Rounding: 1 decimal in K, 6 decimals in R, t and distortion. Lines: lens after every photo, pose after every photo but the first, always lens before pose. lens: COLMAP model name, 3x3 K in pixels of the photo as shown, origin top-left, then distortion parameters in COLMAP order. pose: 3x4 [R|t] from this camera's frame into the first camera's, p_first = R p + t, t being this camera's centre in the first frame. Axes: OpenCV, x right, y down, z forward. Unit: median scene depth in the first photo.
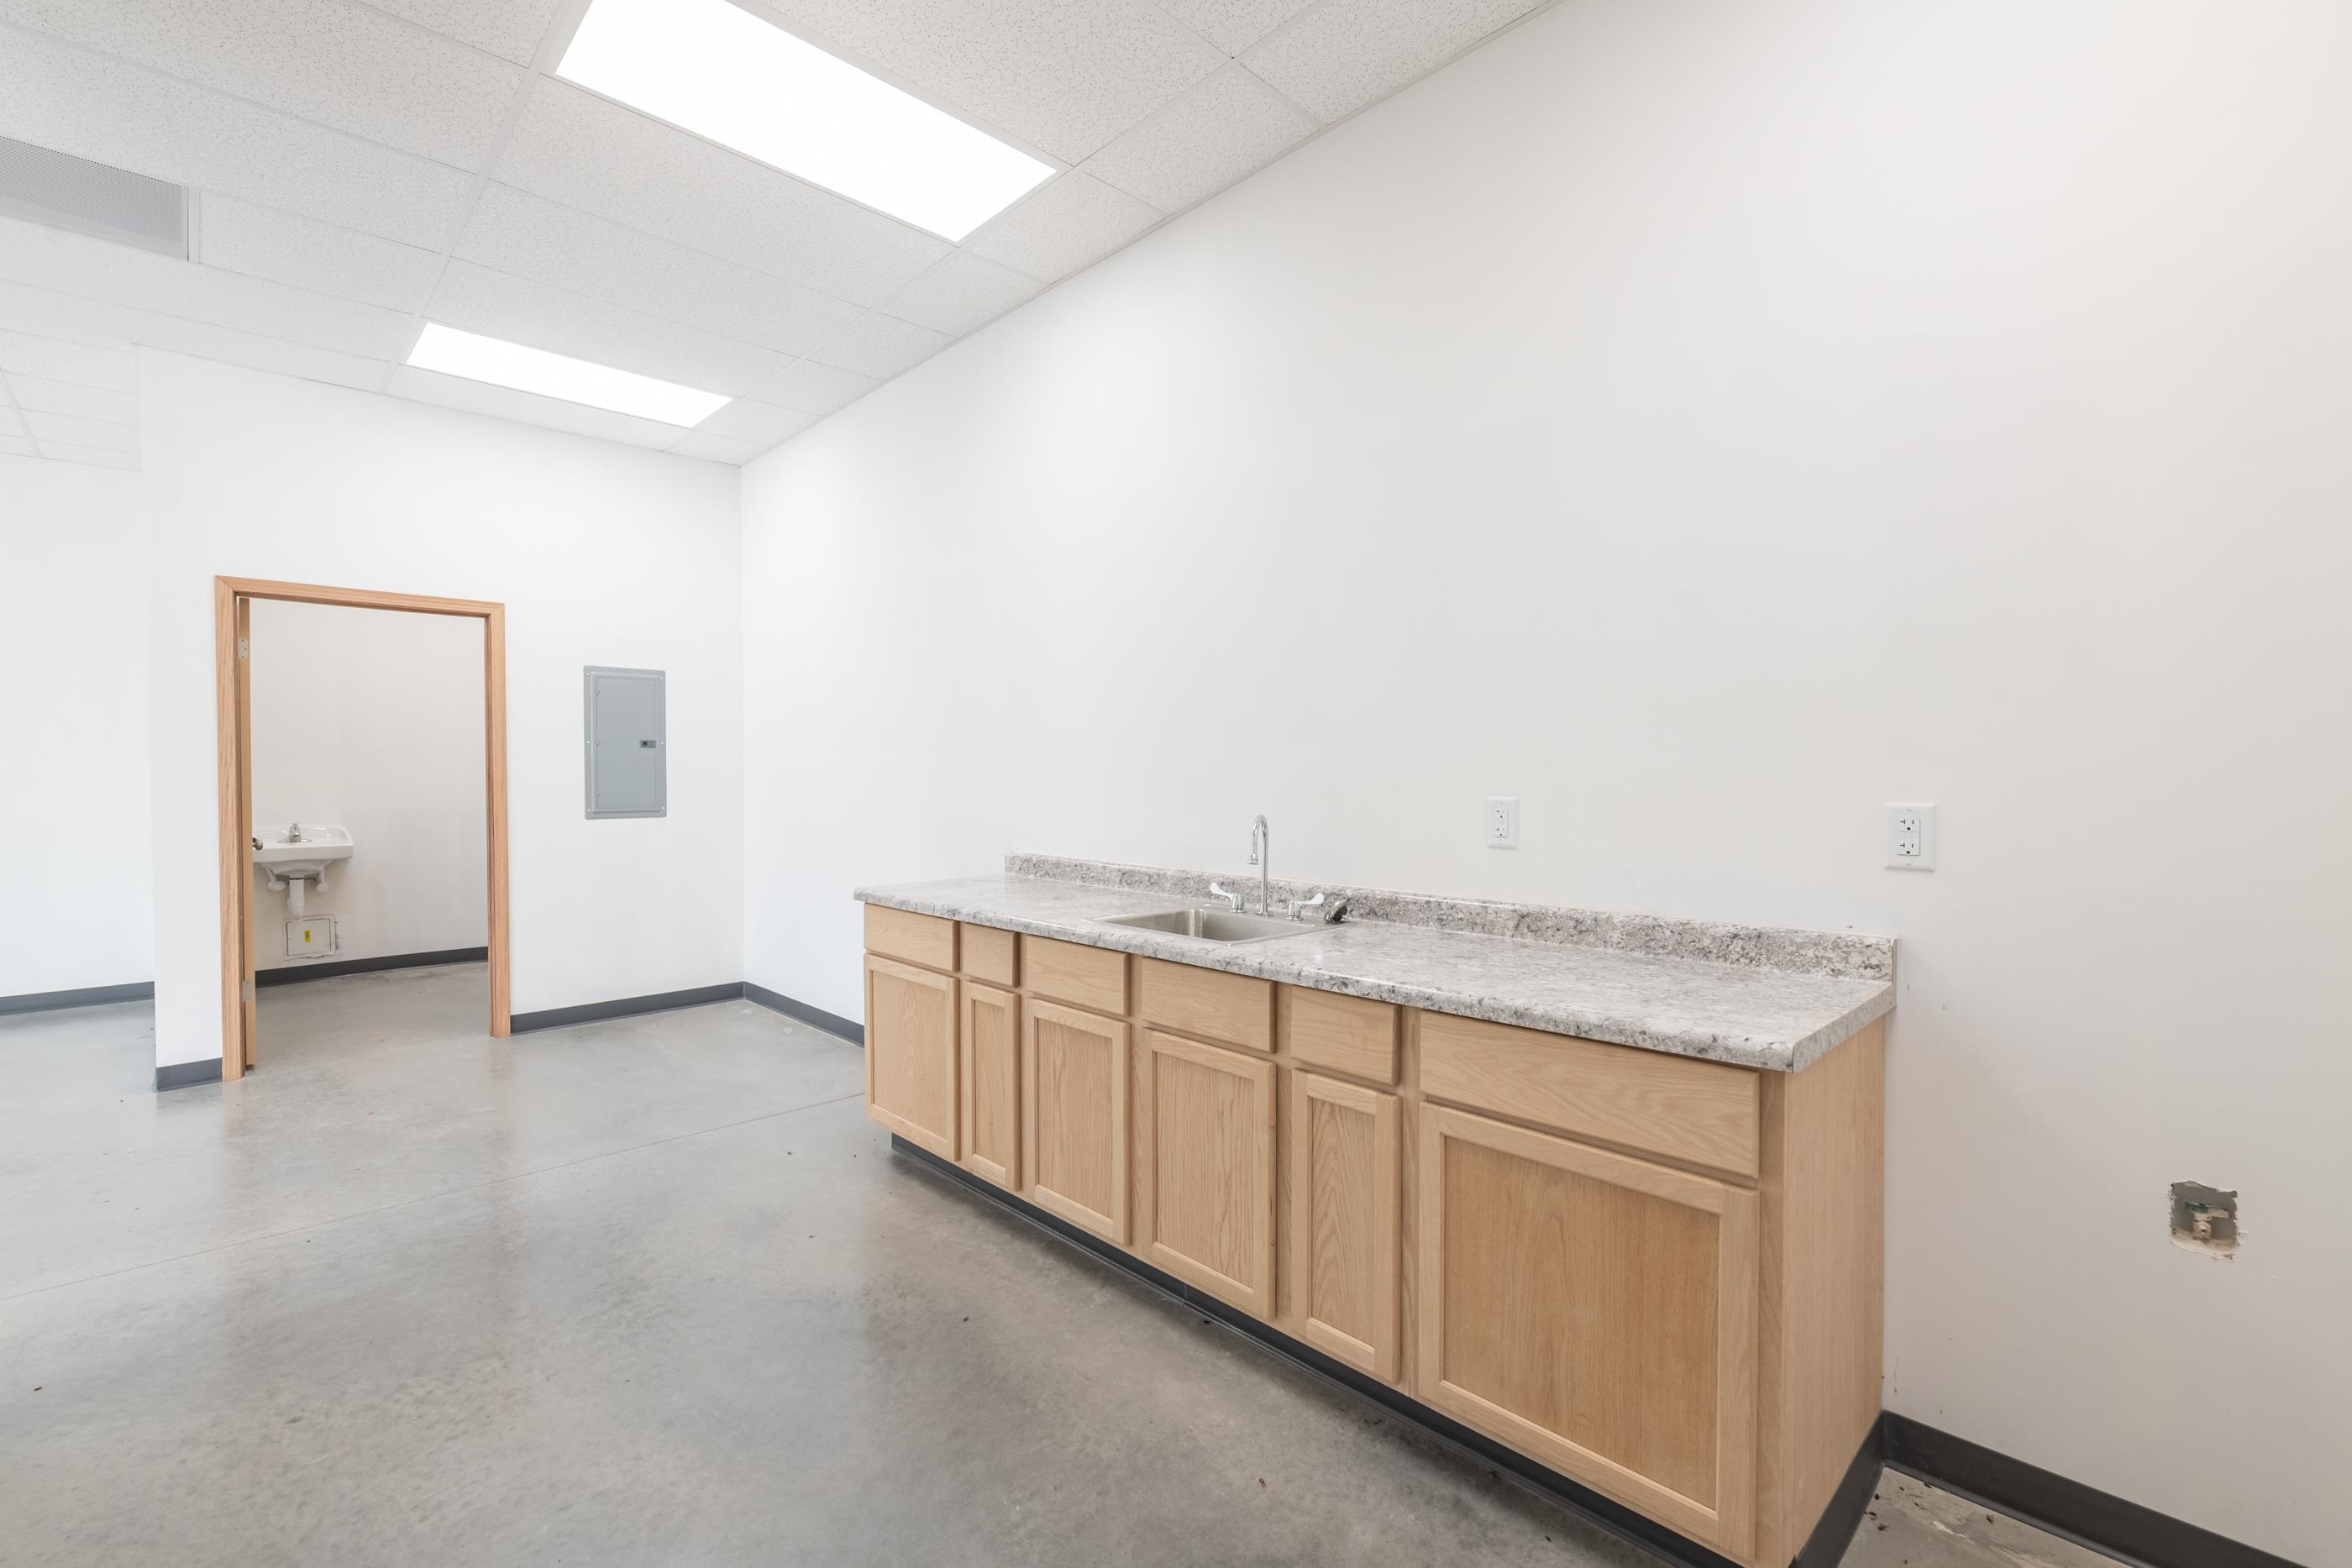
lens RADIAL K [[1029.3, 0, 1173.6], [0, 1029.3, 777.1], [0, 0, 1]] dist [0.002826, 0.000136]
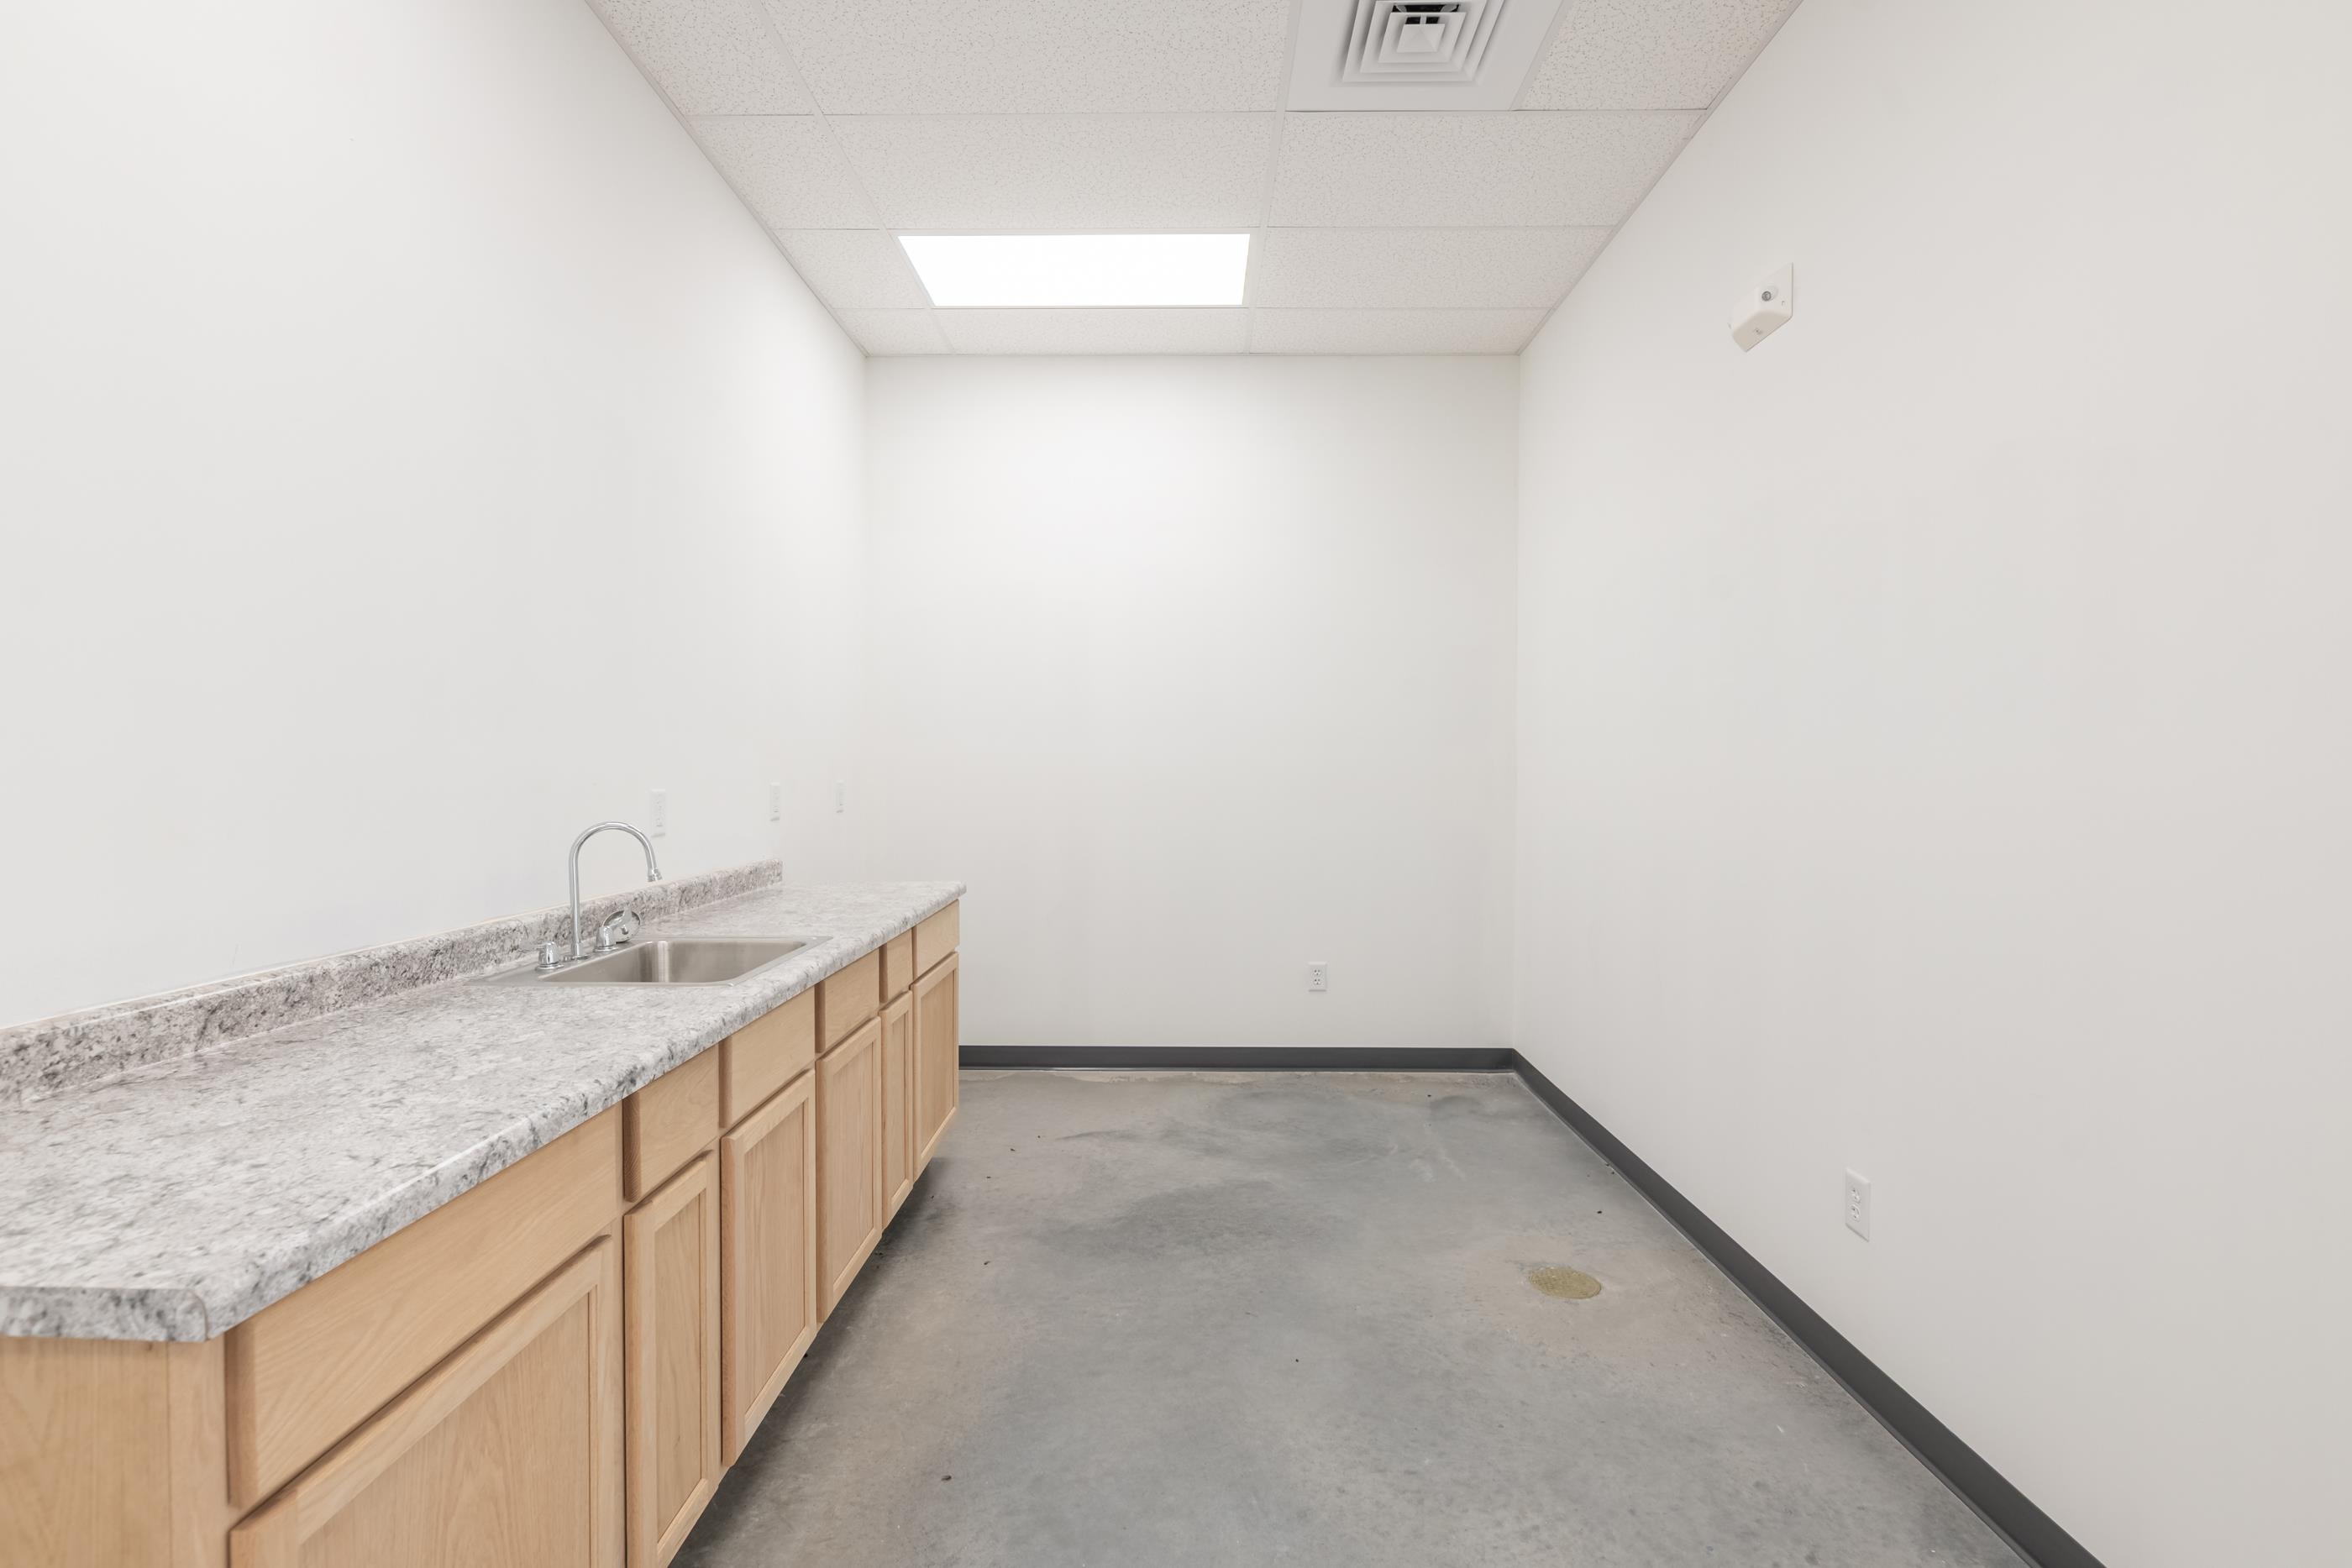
lens RADIAL K [[1135.7, 0, 1174.9], [0, 1135.7, 791.0], [0, 0, 1]] dist [0.001145, -0.003904]
pose [[-0.713762, -0.009192, 0.700328, -0.656886], [0.009234, 0.999703, 0.022533, -0.004953], [-0.700327, 0.022550, -0.713466, 1.323290]]
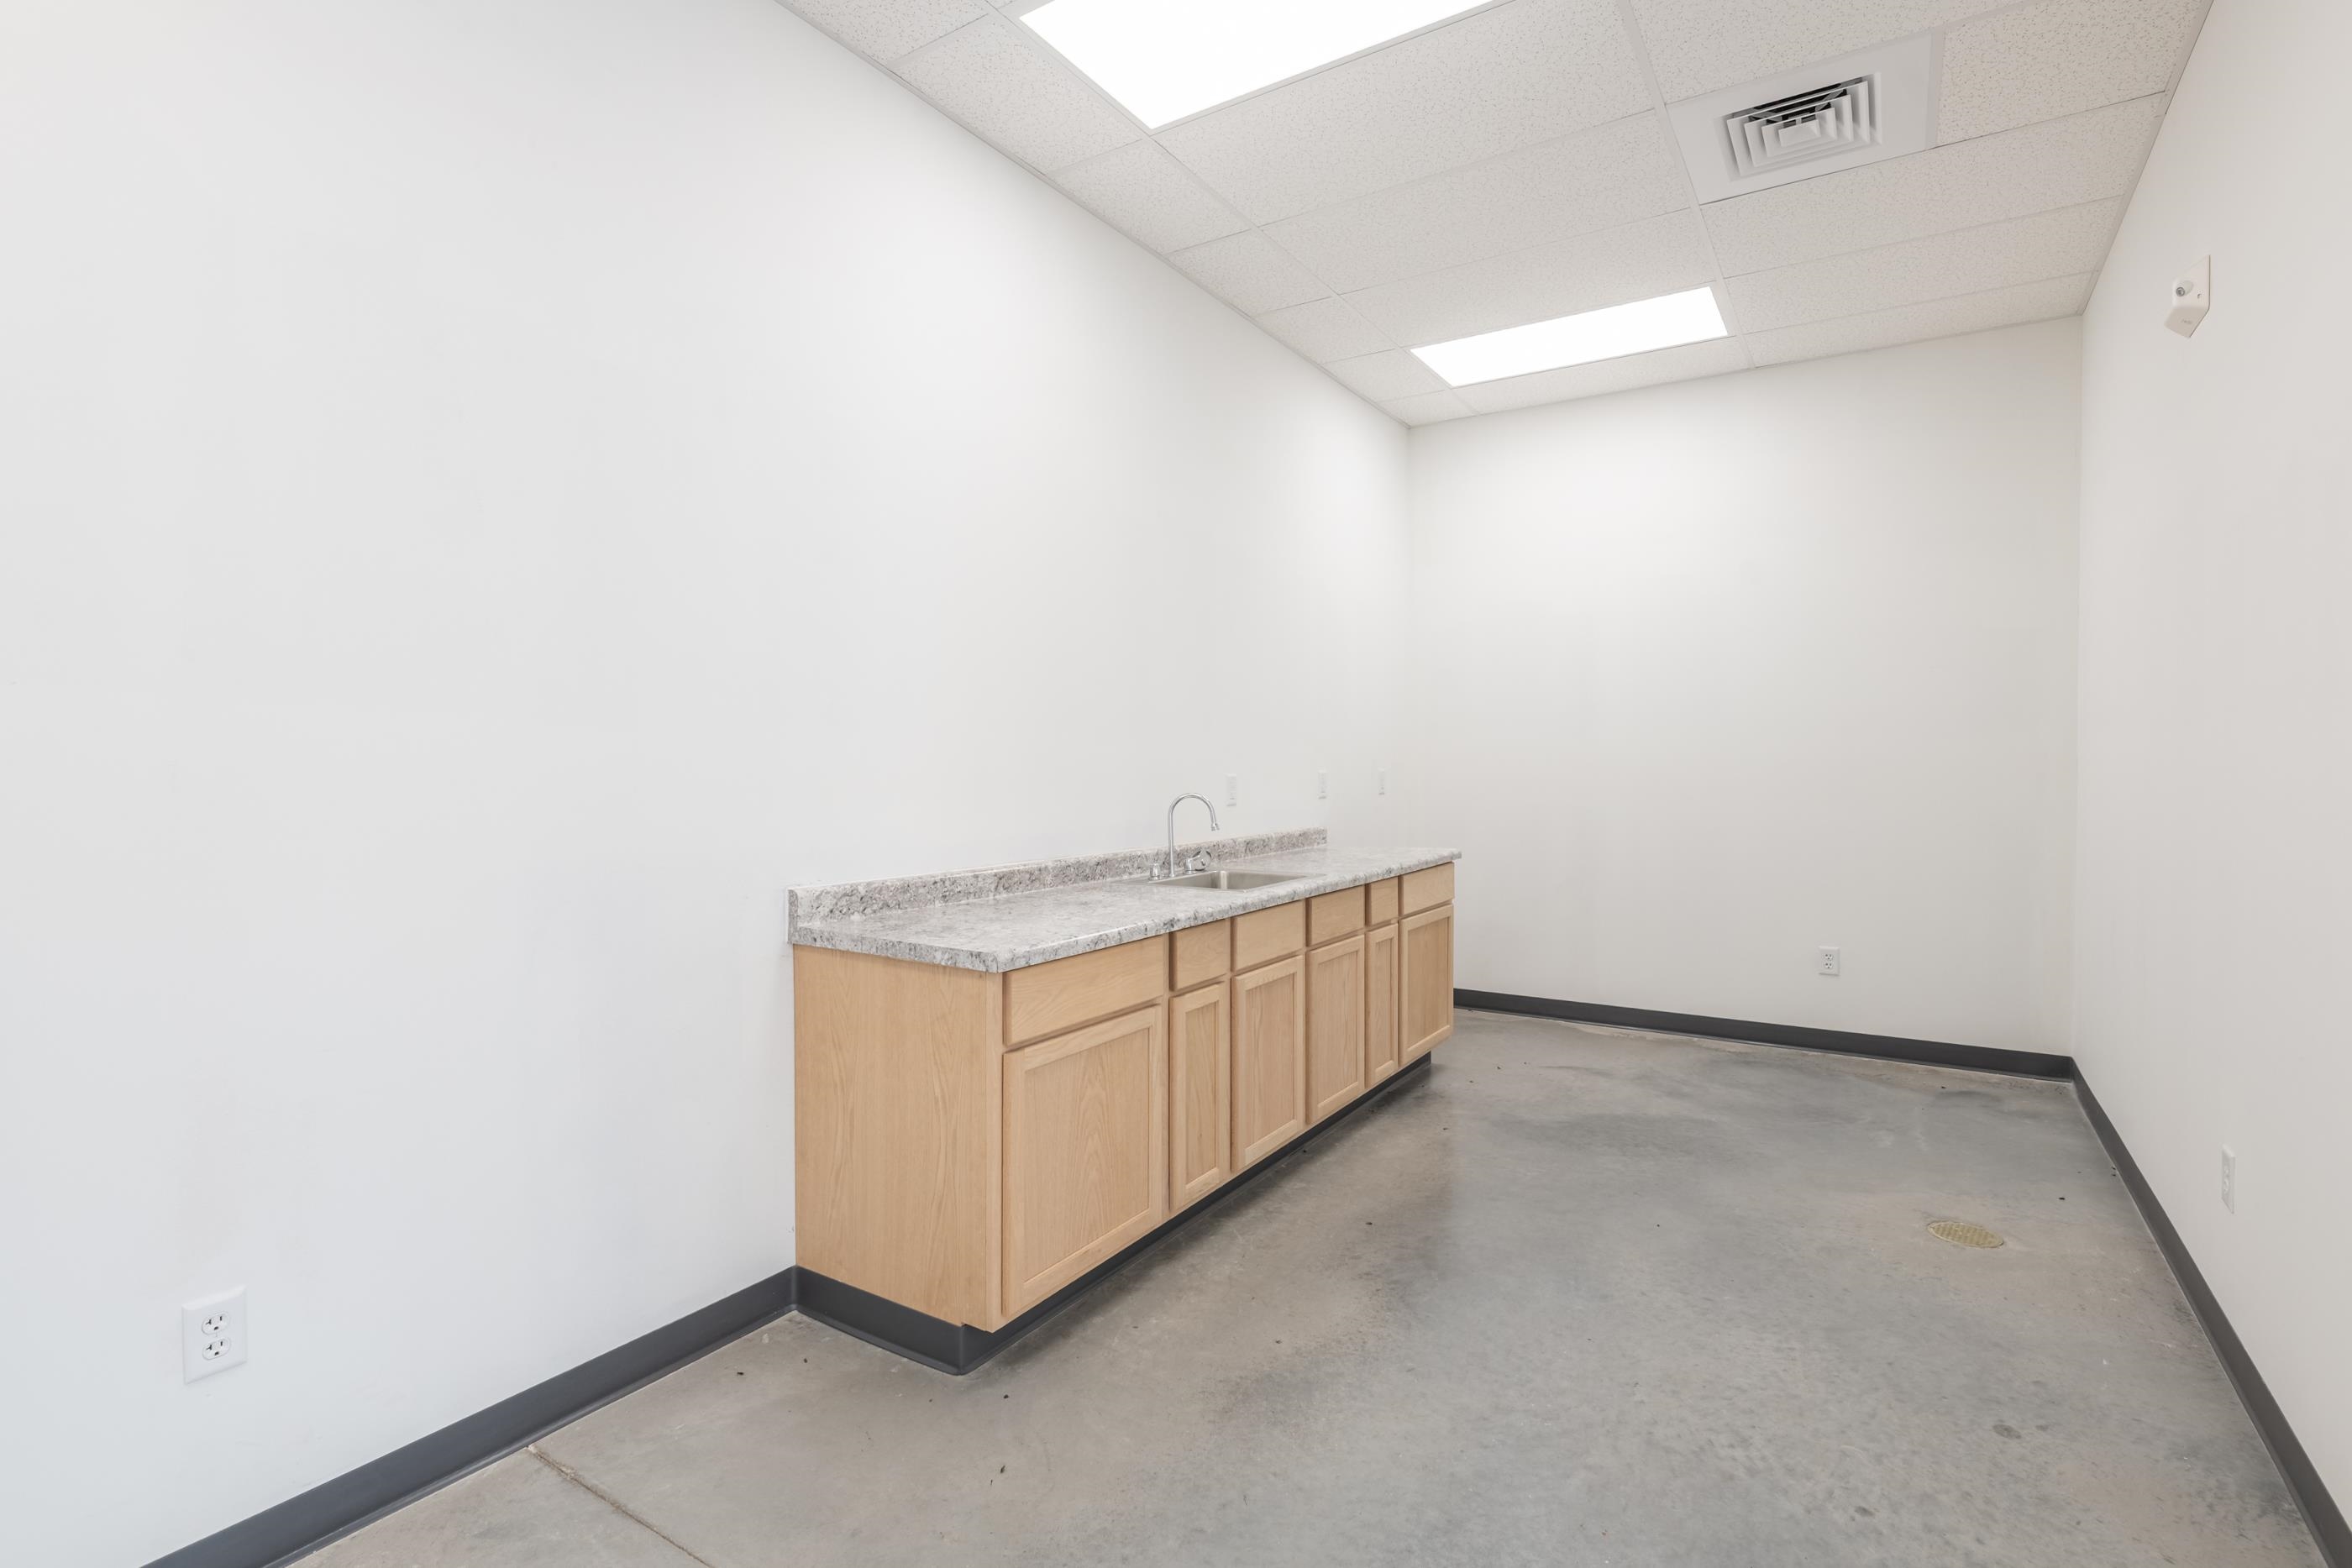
lens RADIAL K [[1114.1, 0, 1160.0], [0, 1114.1, 795.5], [0, 0, 1]] dist [-0.000184, -0.001744]
pose [[-0.230056, -0.024139, 0.972878, -1.243837], [0.011887, 0.999548, 0.027611, 0.001037], [-0.973105, 0.017917, -0.229665, 1.375785]]
